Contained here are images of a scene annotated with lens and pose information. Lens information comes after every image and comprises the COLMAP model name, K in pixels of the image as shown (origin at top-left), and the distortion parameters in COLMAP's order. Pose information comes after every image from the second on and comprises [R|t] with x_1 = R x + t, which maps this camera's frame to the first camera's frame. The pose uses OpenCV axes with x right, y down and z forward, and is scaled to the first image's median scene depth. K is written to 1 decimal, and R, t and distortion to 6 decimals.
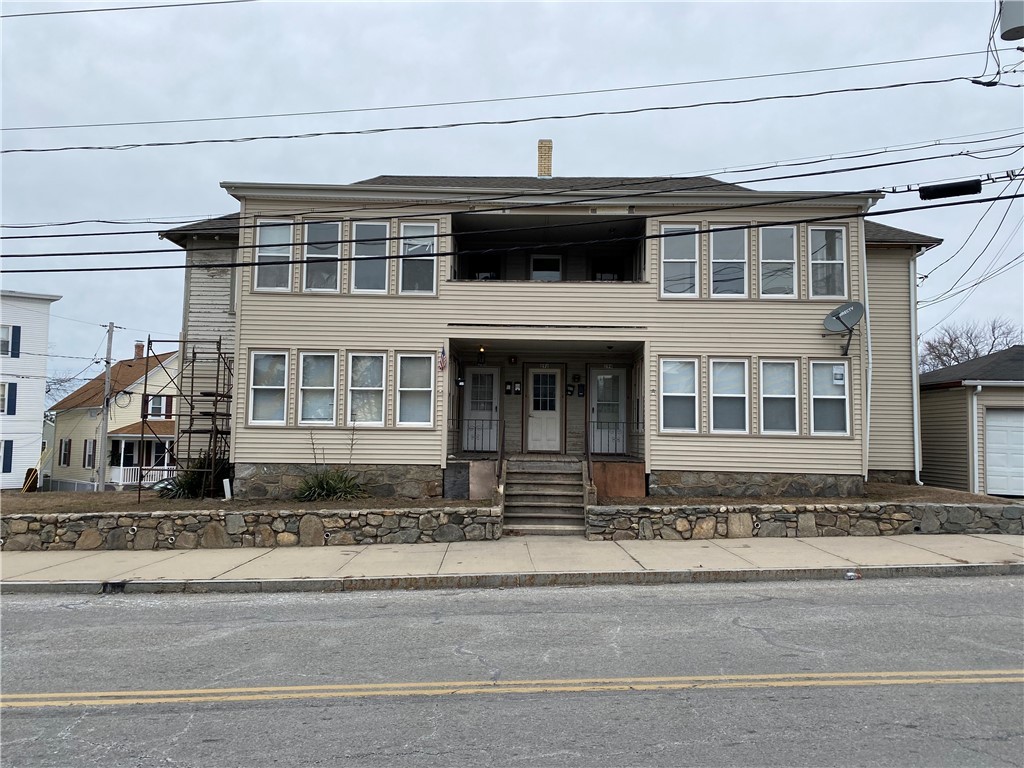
lens RADIAL K [[781.2, 0, 512.0], [0, 781.2, 384.0], [0, 0, 1]] dist [0.142237, -0.276303]
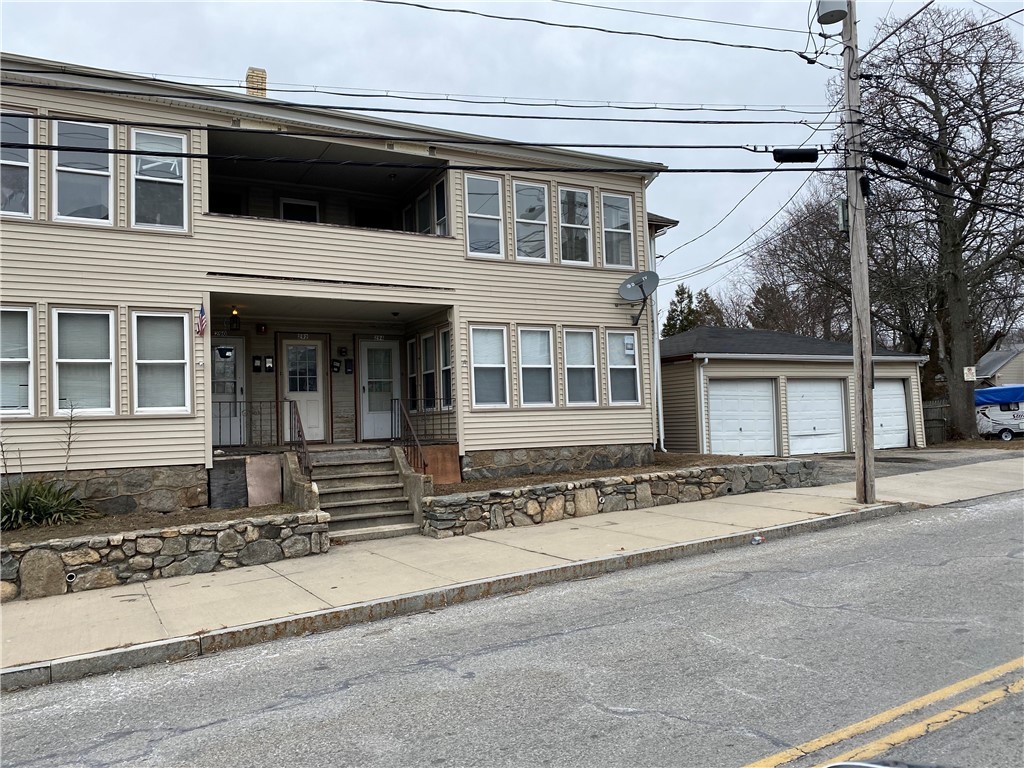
lens RADIAL K [[799.2, 0, 551.2], [0, 799.2, 380.2], [0, 0, 1]] dist [0.169529, -0.275898]
pose [[0.878056, -0.020028, 0.478140, -0.170500], [0.016682, 0.999798, 0.011244, 0.021603], [-0.478268, -0.001897, 0.878212, 0.170198]]
